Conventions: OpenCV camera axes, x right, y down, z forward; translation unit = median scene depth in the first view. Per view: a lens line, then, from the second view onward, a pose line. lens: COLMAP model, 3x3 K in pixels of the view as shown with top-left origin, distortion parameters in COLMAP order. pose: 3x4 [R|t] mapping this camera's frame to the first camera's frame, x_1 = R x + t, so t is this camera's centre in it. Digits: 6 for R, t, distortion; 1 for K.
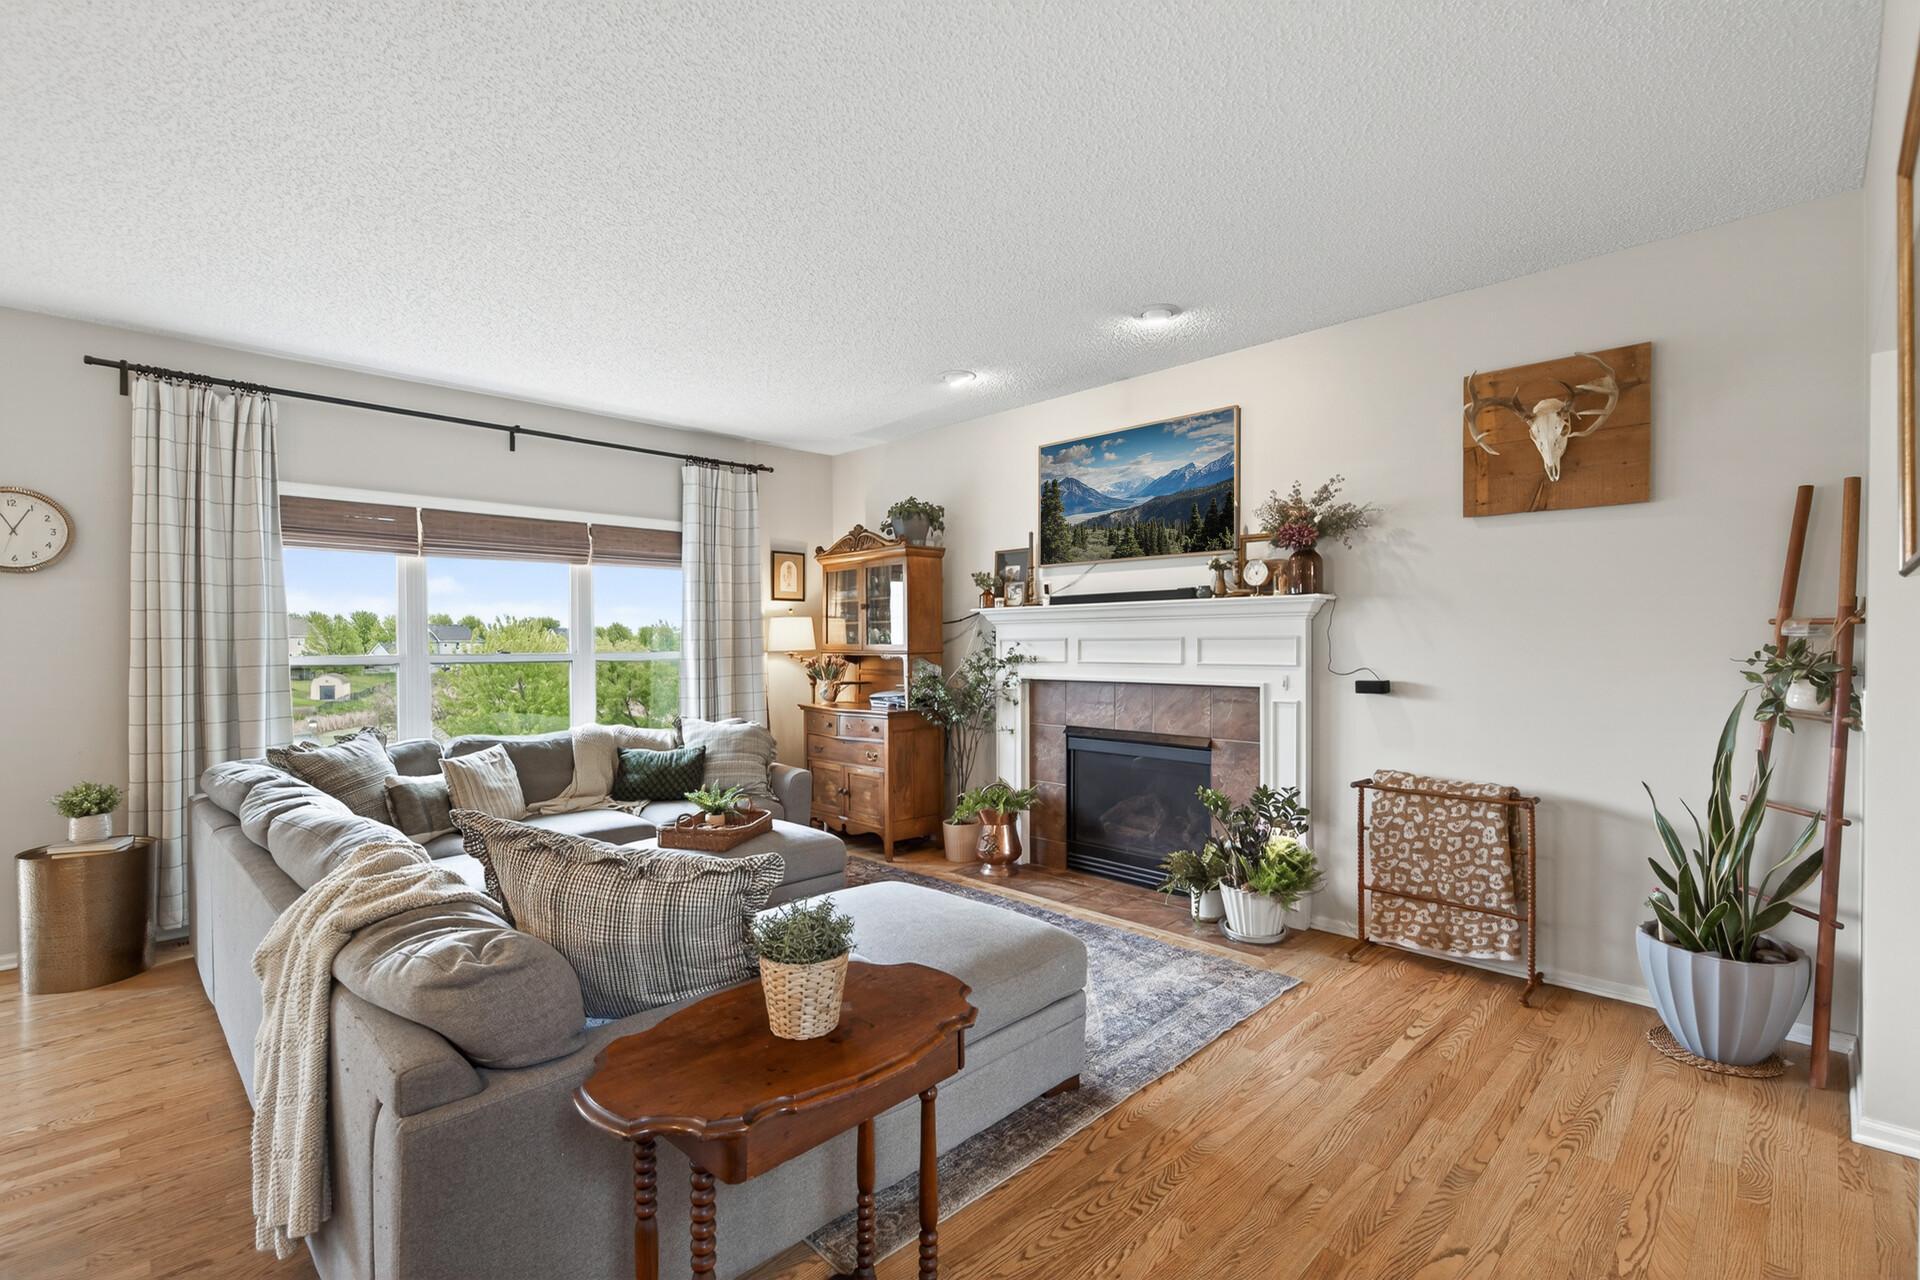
lens RADIAL K [[875.5, 0, 966.3], [0, 875.5, 647.4], [0, 0, 1]] dist [-0.001152, 0.000121]
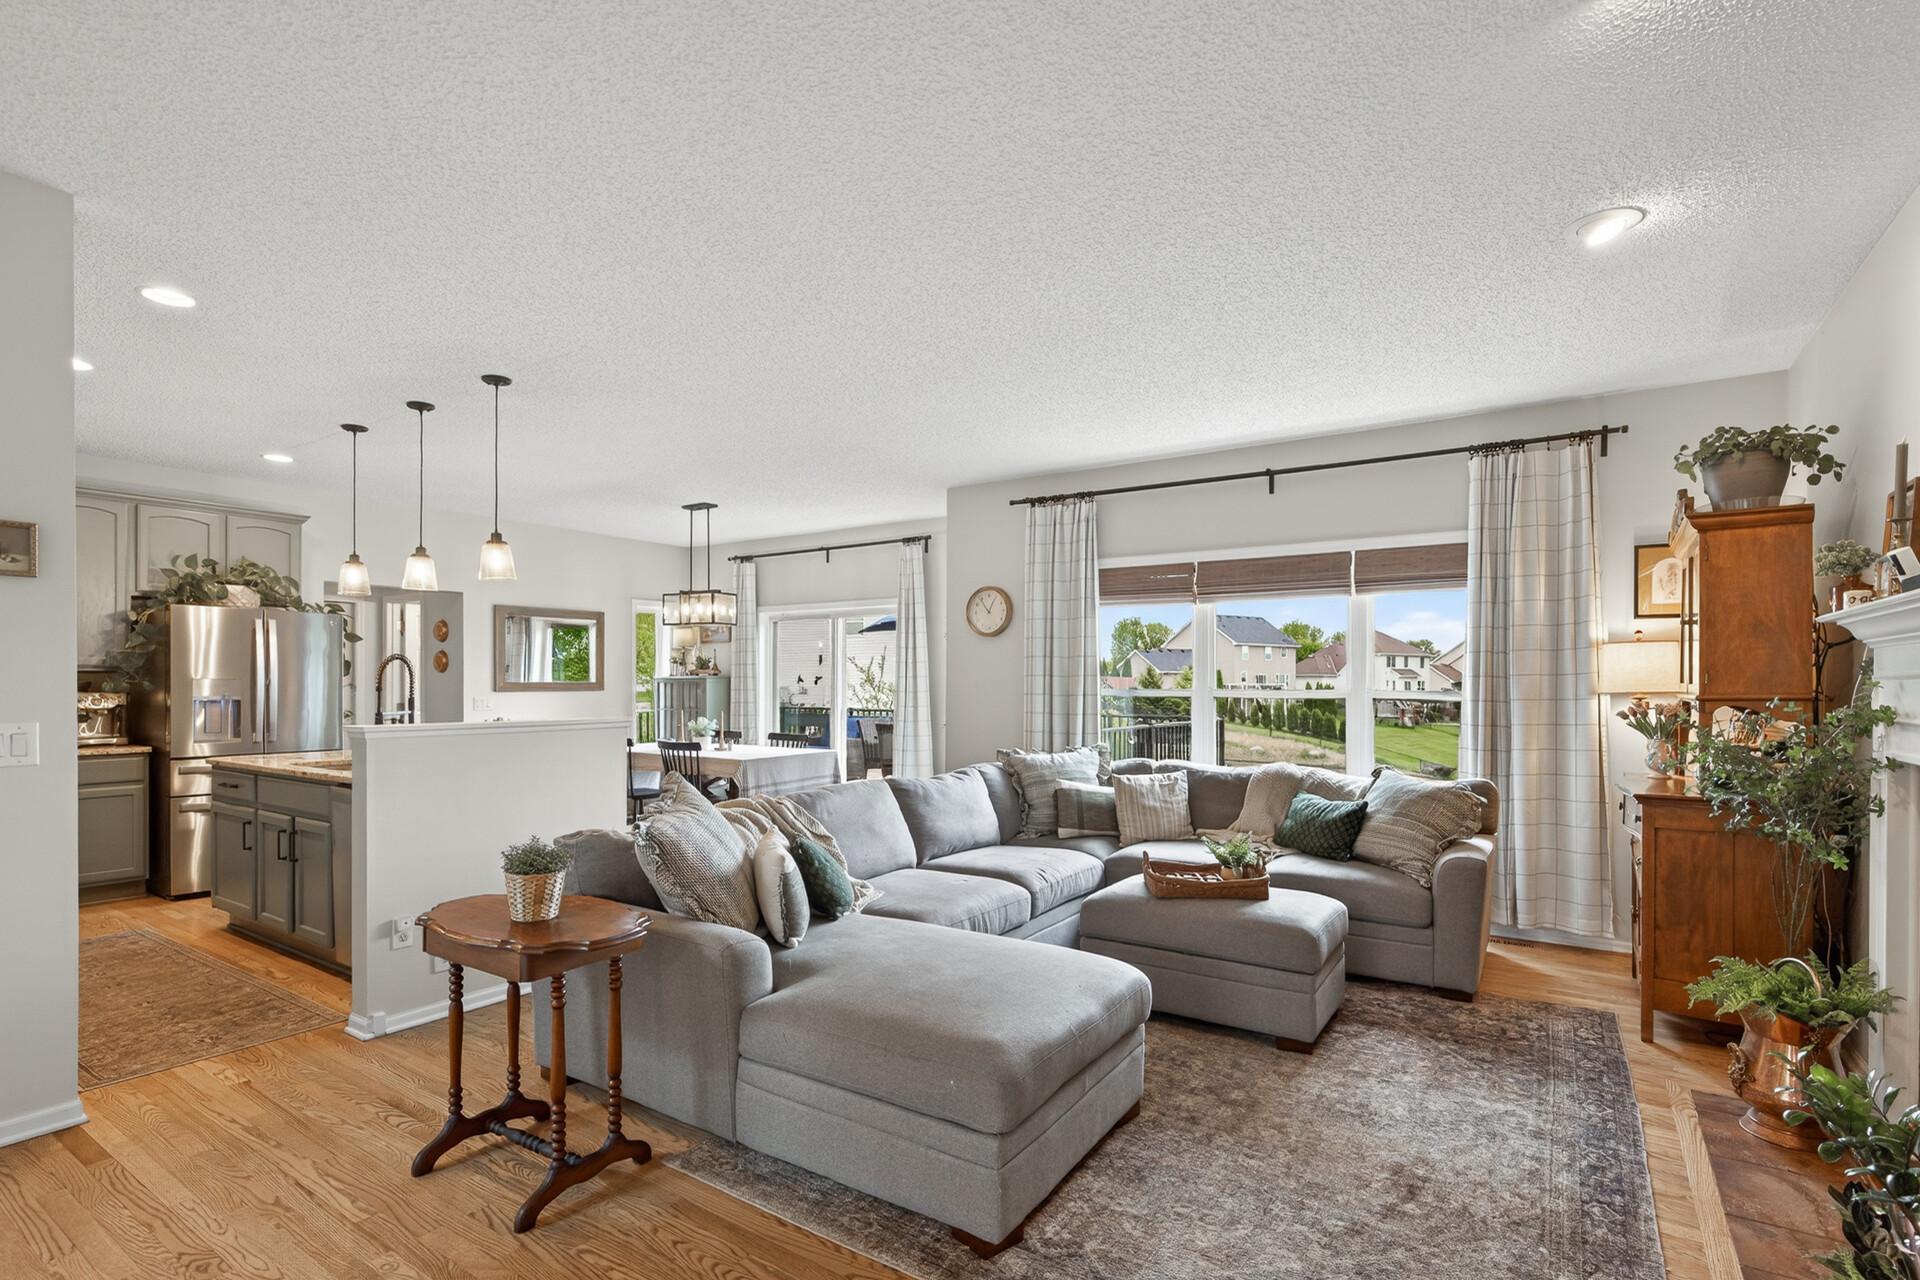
lens RADIAL K [[924.9, 0, 956.6], [0, 924.9, 677.0], [0, 0, 1]] dist [0.003507, -0.000238]
pose [[0.182739, 0.002171, -0.983159, 0.549739], [-0.009648, 0.999953, 0.000415, -0.004587], [0.983114, 0.009410, 0.182752, 0.490241]]
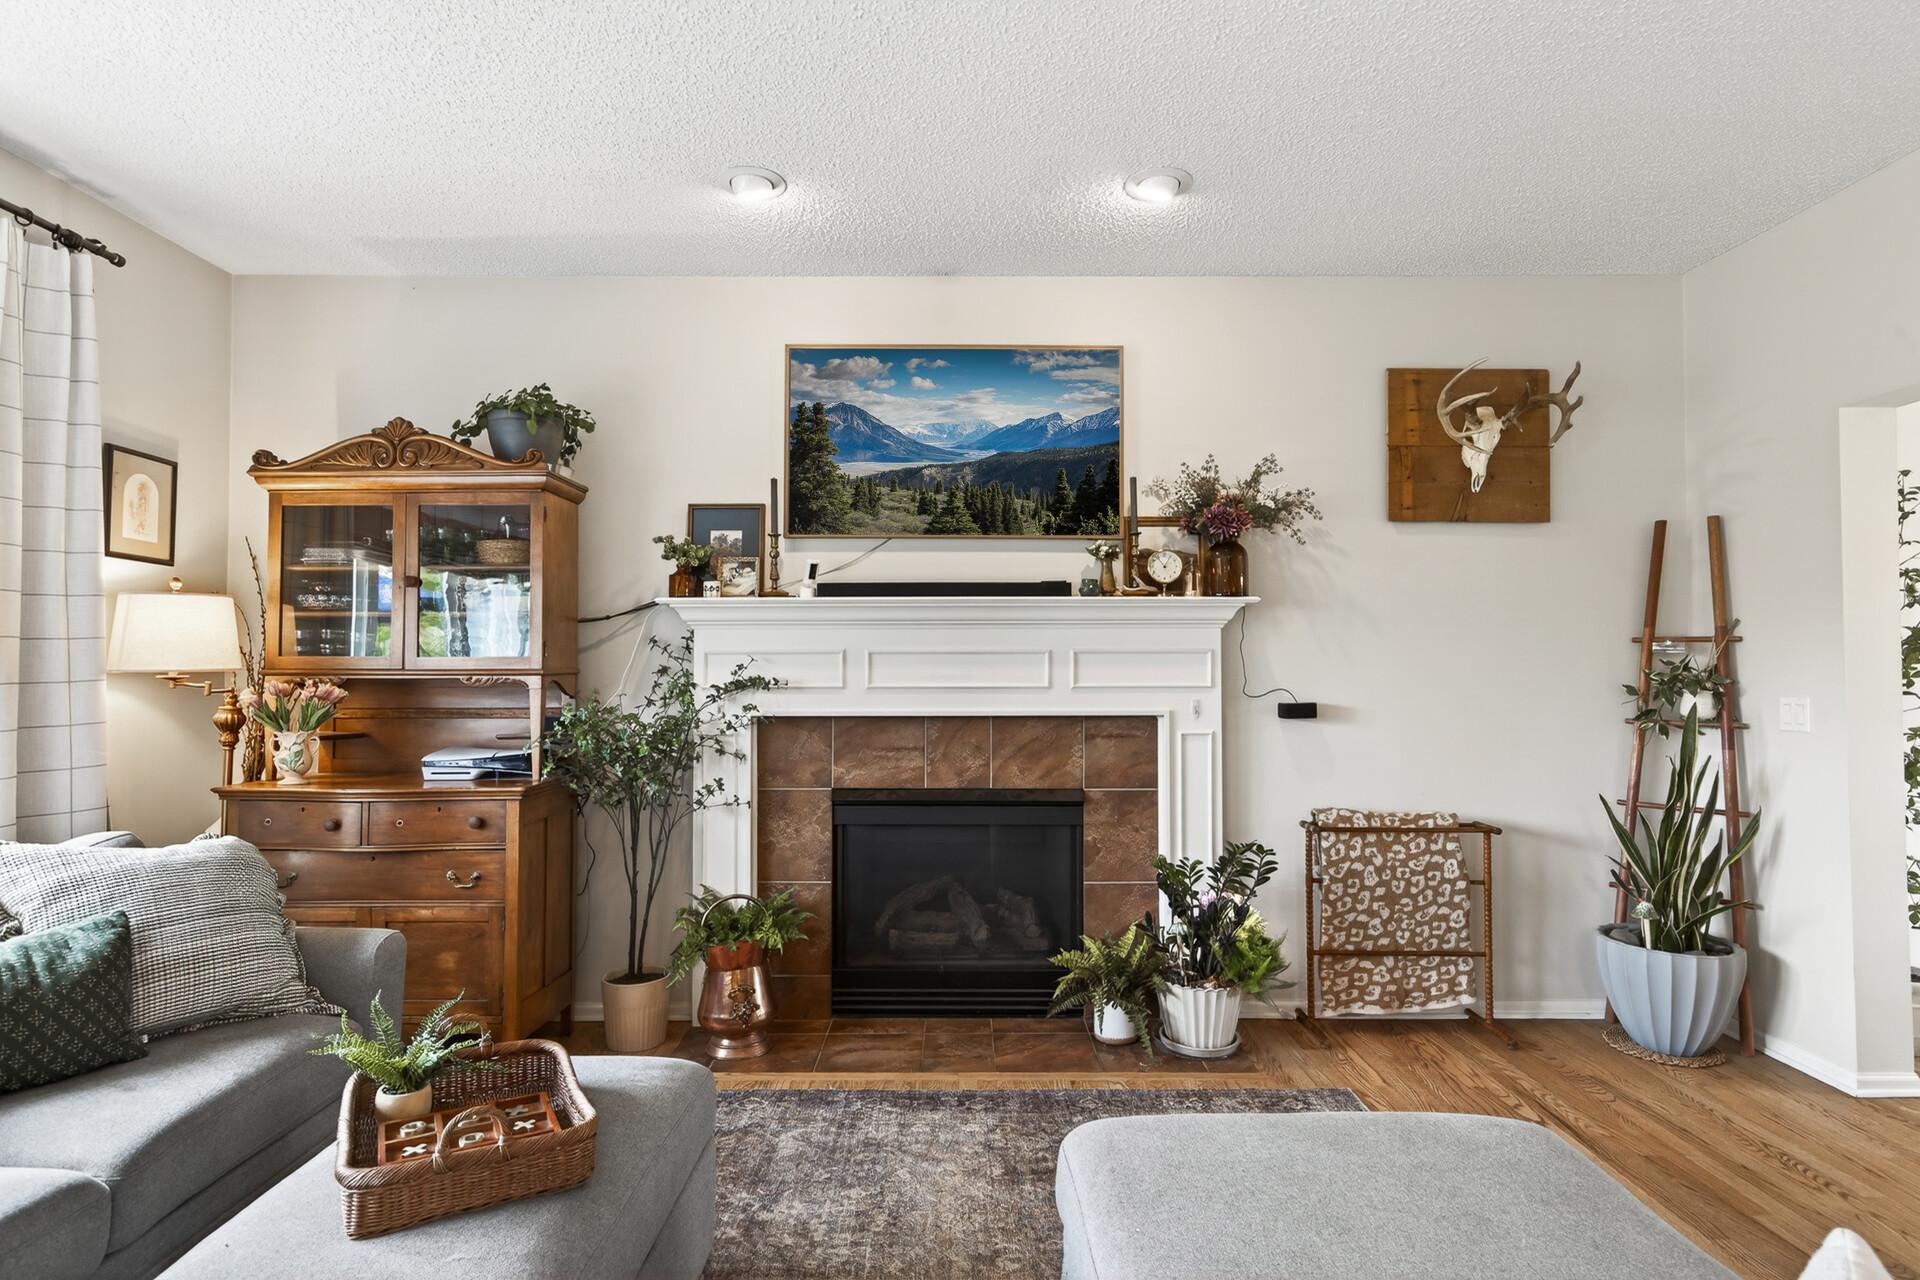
lens RADIAL K [[1002.4, 0, 967.6], [0, 1002.4, 647.8], [0, 0, 1]] dist [0.012719, -0.000286]
pose [[0.701383, 0.027227, 0.712264, -0.390116], [0.002984, 0.999149, -0.041132, 0.020345], [-0.712778, 0.030975, 0.700706, 0.474907]]
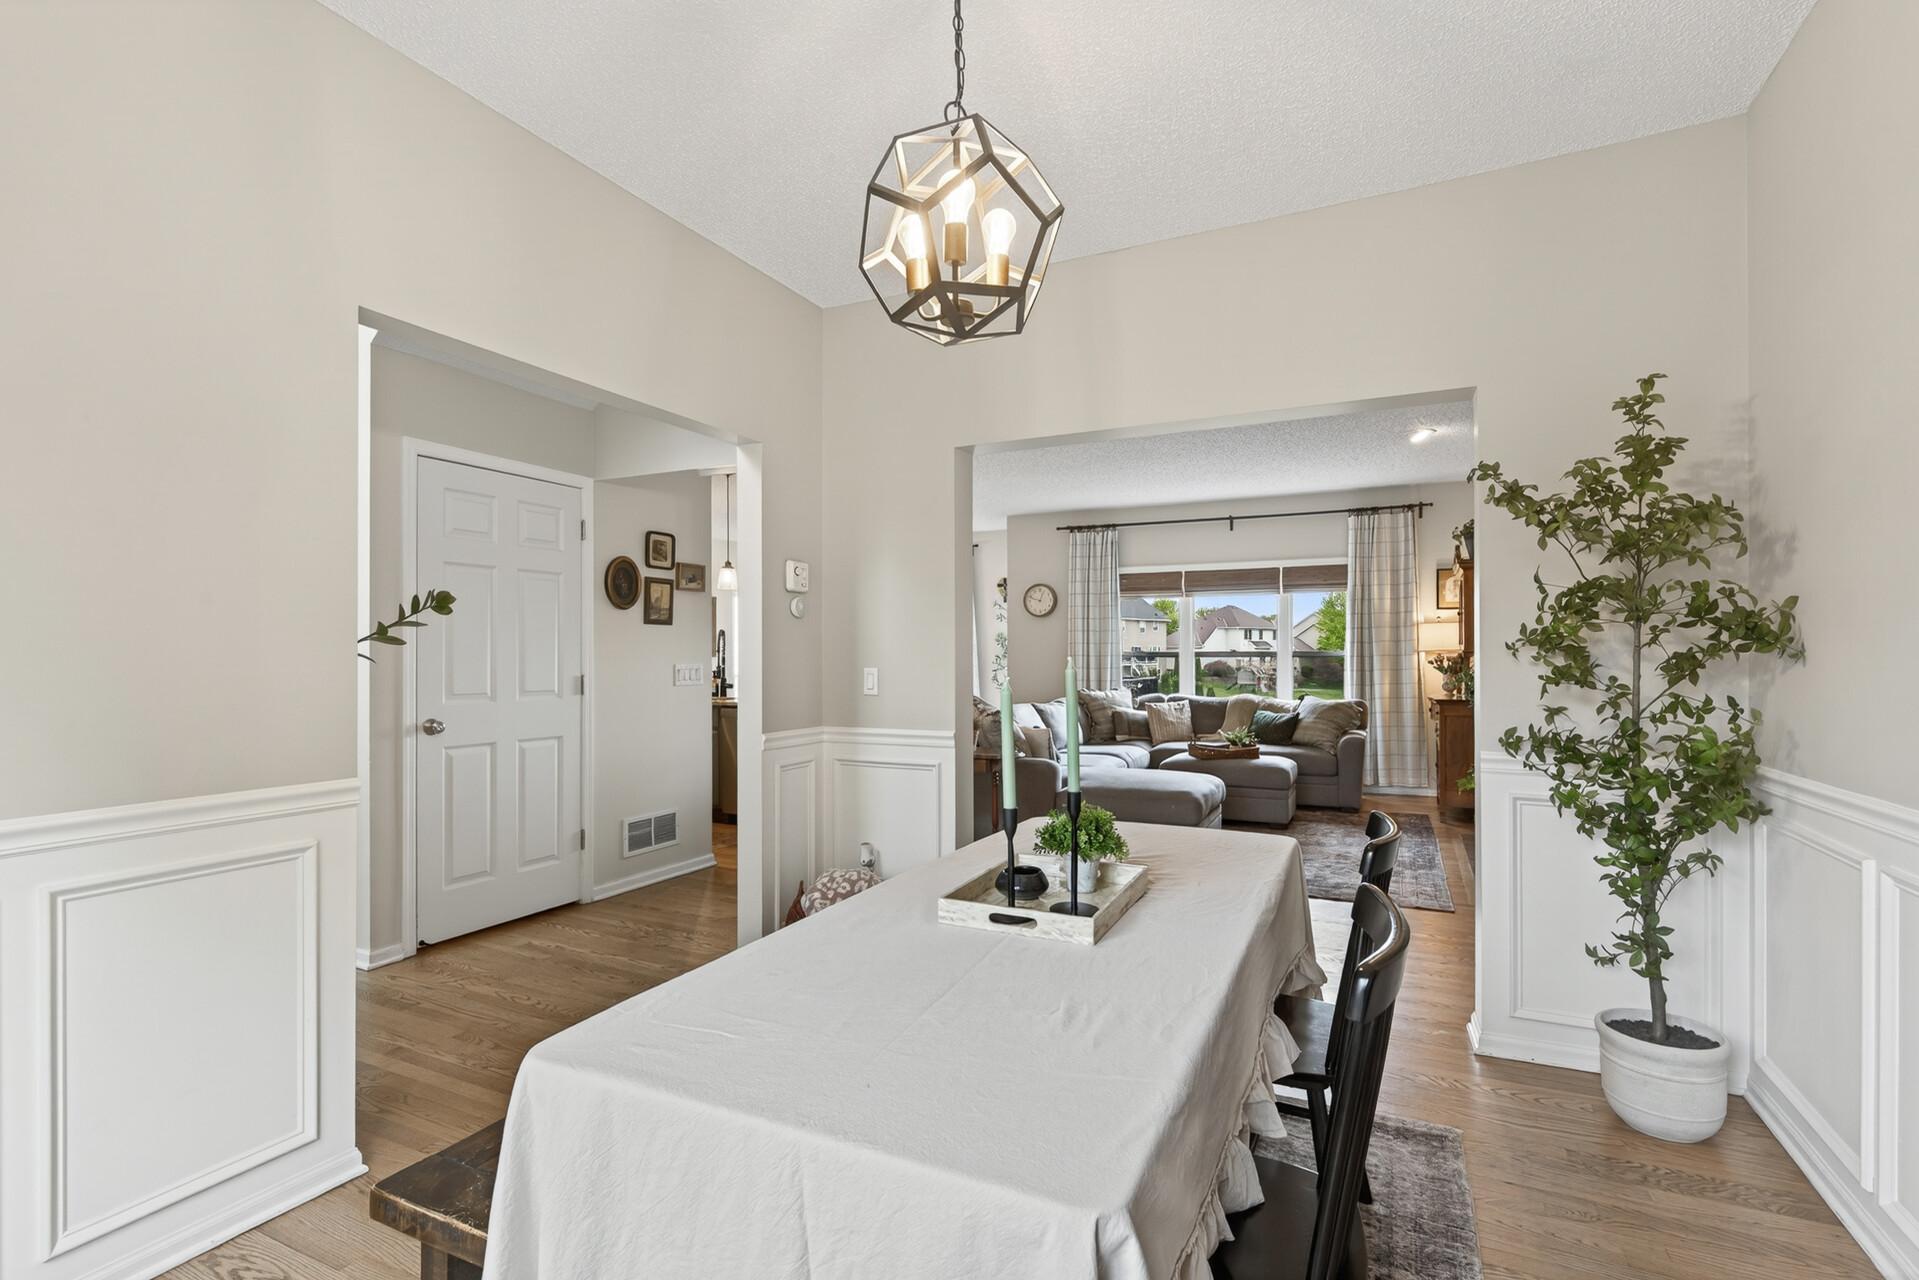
lens RADIAL K [[924.5, 0, 939.5], [0, 924.5, 640.2], [0, 0, 1]] dist [0.003507, -0.000238]
pose [[0.304493, -0.009450, -0.952468, 1.123057], [-0.006813, 0.999904, -0.012099, 0.013143], [0.952490, 0.010174, 0.304399, -0.081005]]
